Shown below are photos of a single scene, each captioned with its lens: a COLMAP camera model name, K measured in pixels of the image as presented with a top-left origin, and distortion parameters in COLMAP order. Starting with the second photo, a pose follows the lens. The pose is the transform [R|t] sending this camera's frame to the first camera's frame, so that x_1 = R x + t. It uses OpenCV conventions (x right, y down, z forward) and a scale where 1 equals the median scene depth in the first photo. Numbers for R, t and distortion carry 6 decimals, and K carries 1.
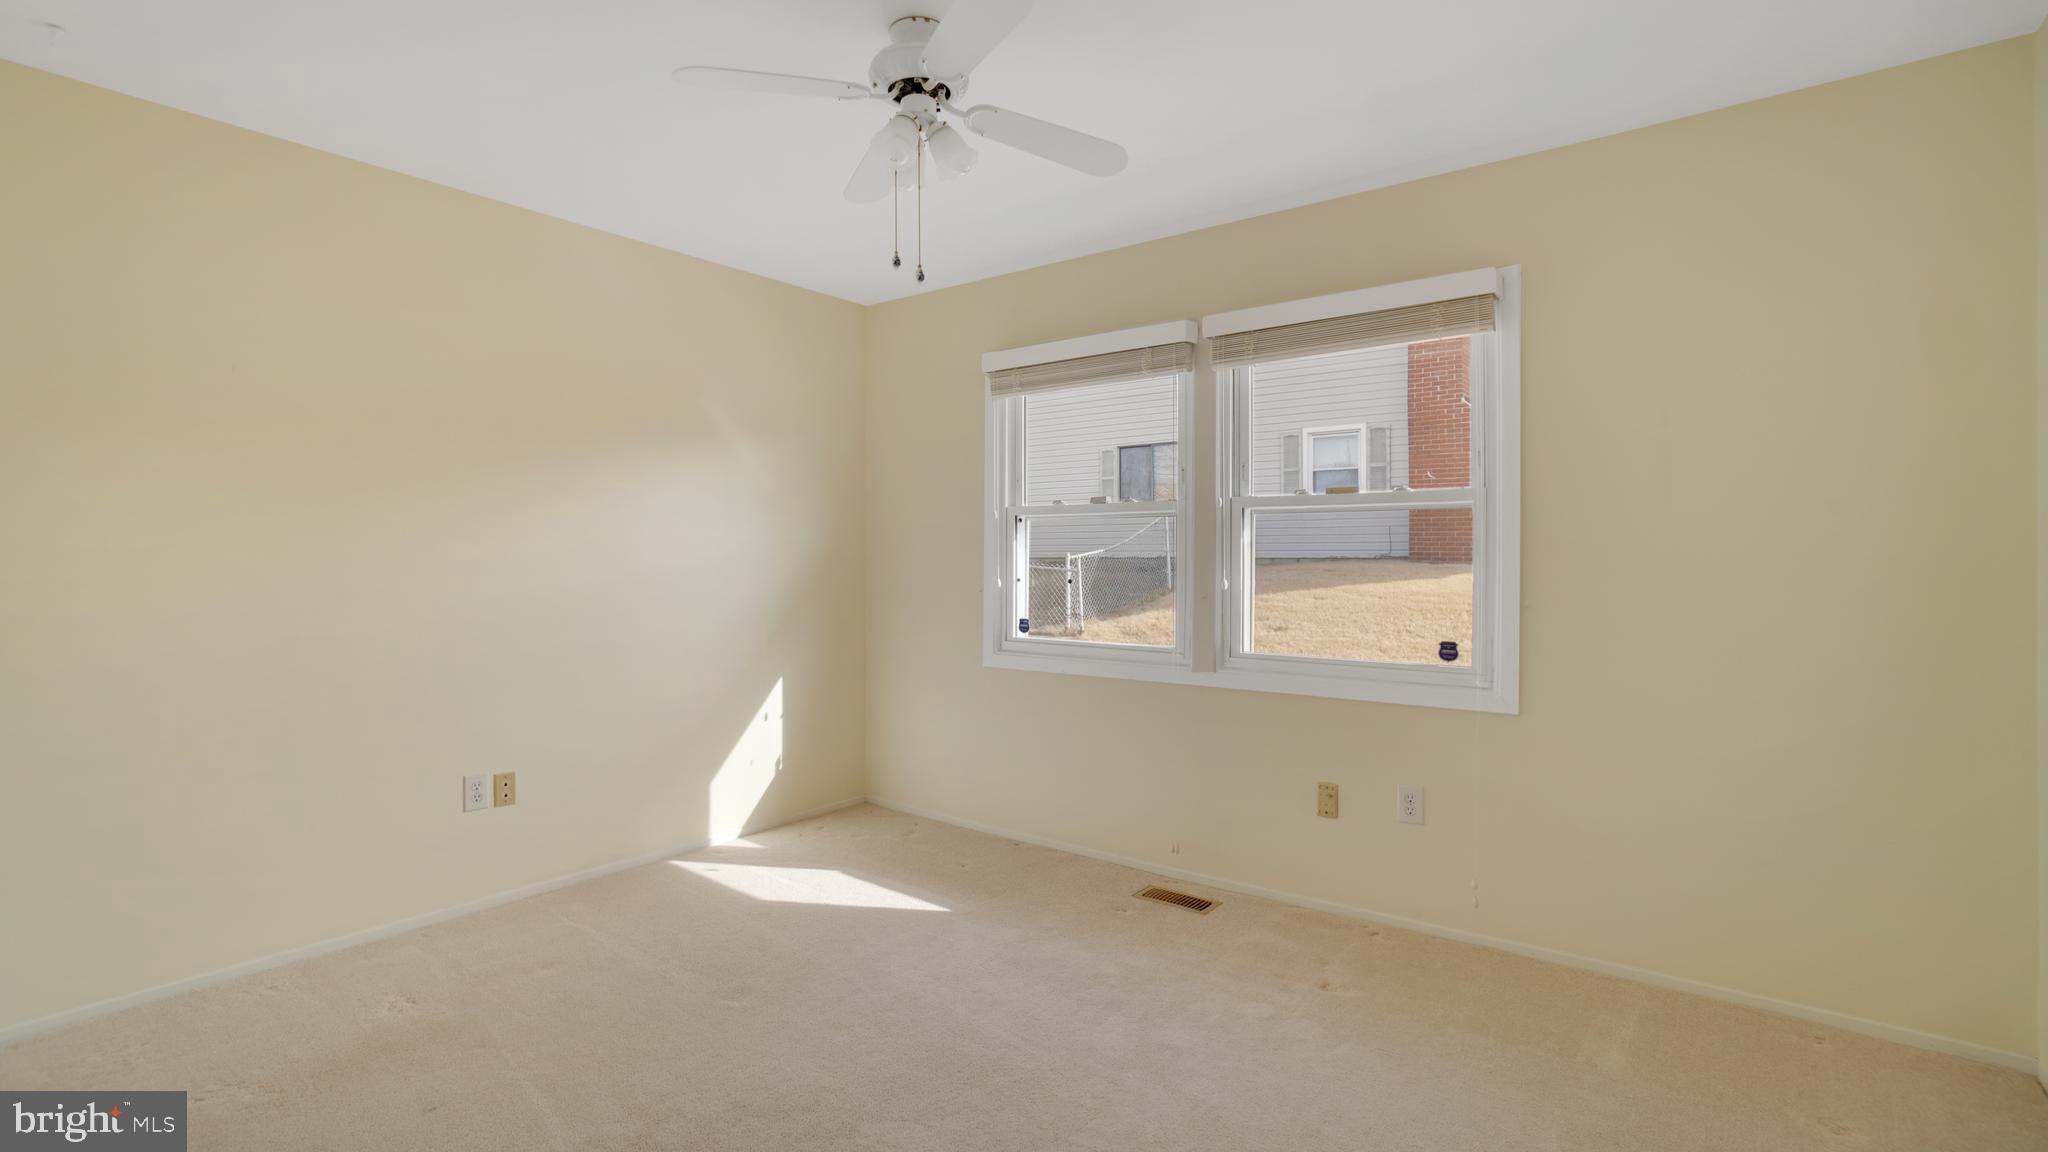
lens RADIAL K [[947.4, 0, 1003.9], [0, 947.4, 560.7], [0, 0, 1]] dist [0.003602, -0.005403]
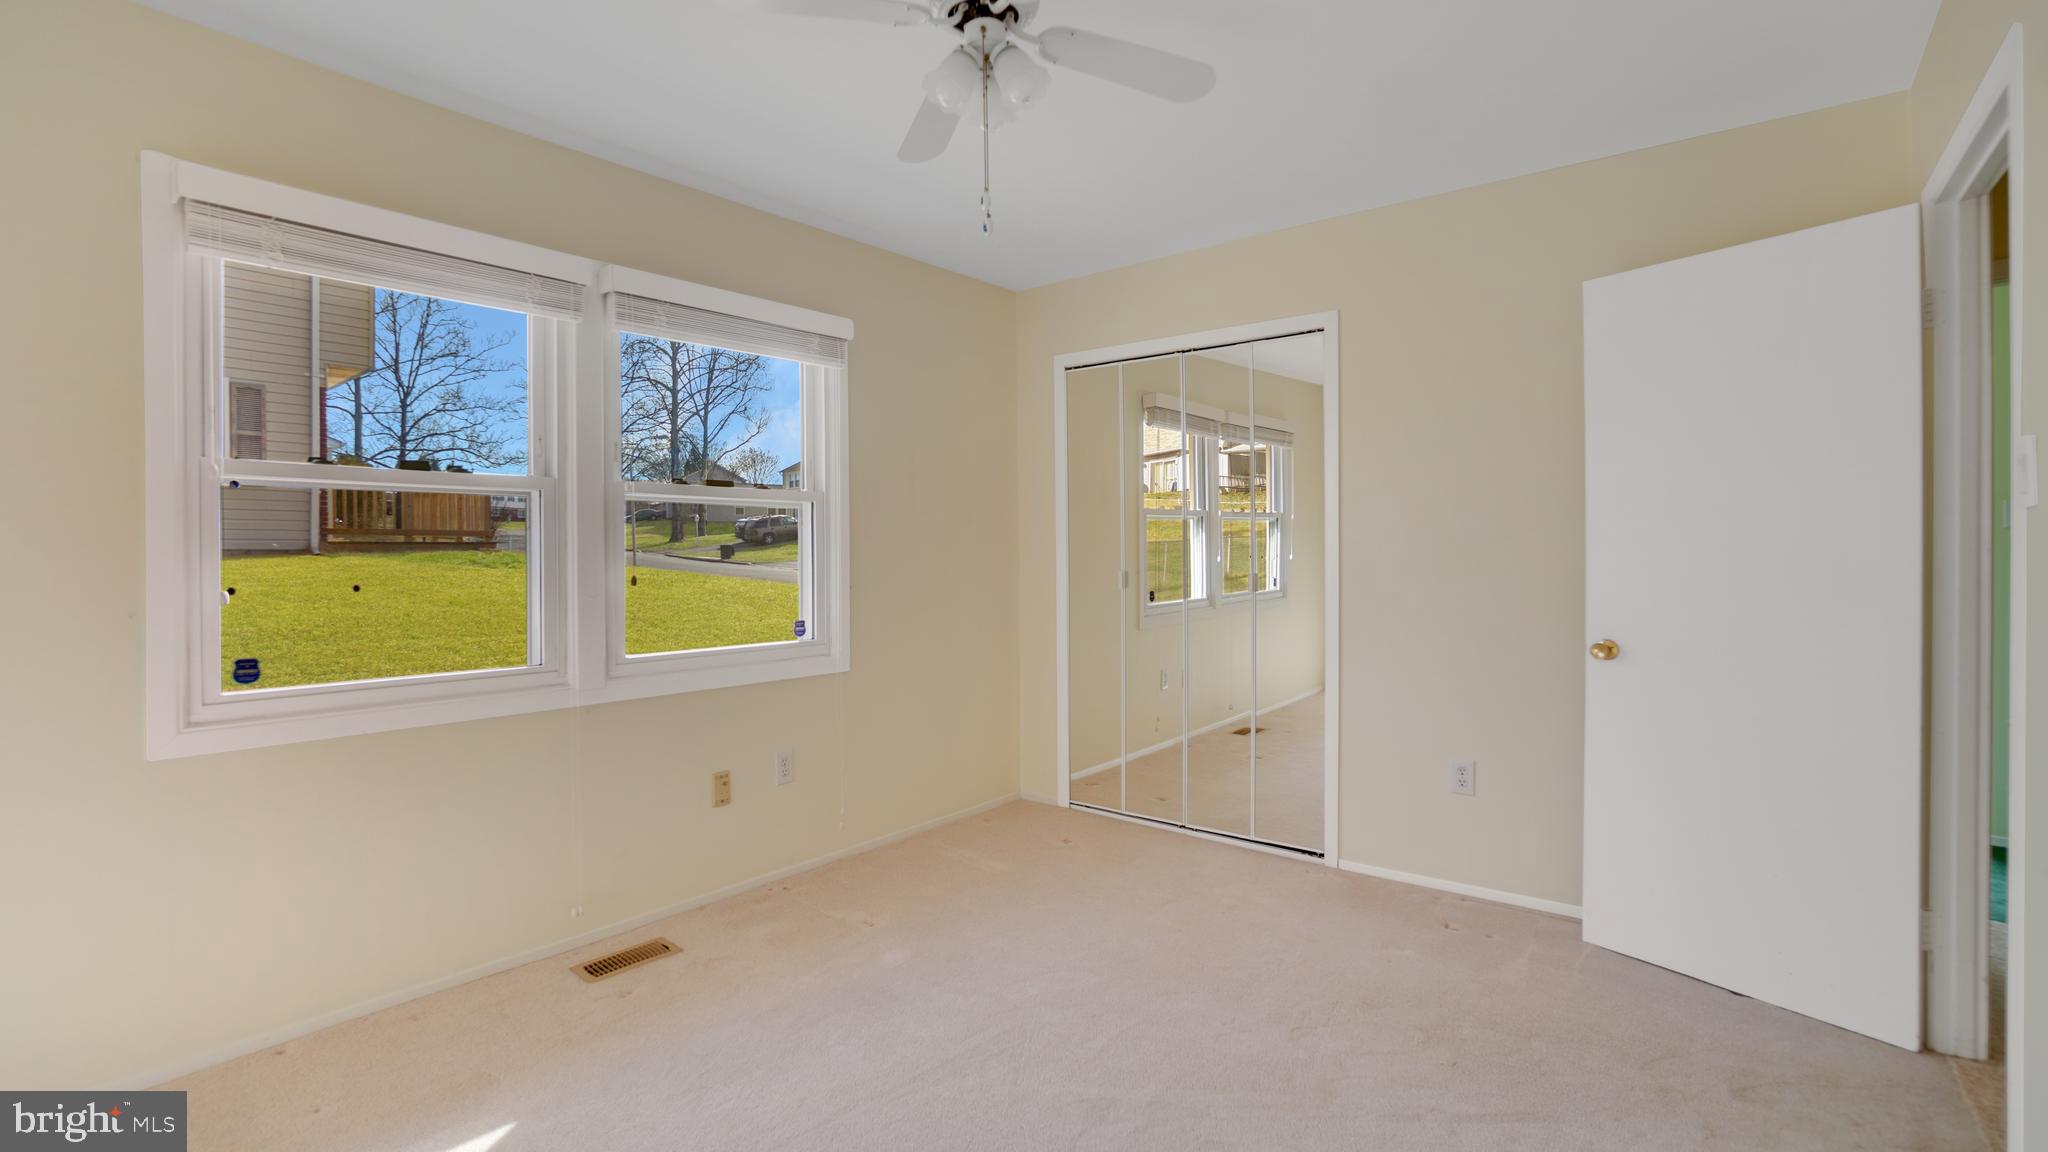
lens RADIAL K [[947.4, 0, 1003.9], [0, 947.4, 560.7], [0, 0, 1]] dist [0.003602, -0.005403]
pose [[0.029892, -0.007810, 0.999523, -0.660828], [0.011606, 0.999905, 0.007466, 0.004830], [-0.999486, 0.011377, 0.029980, 0.664600]]
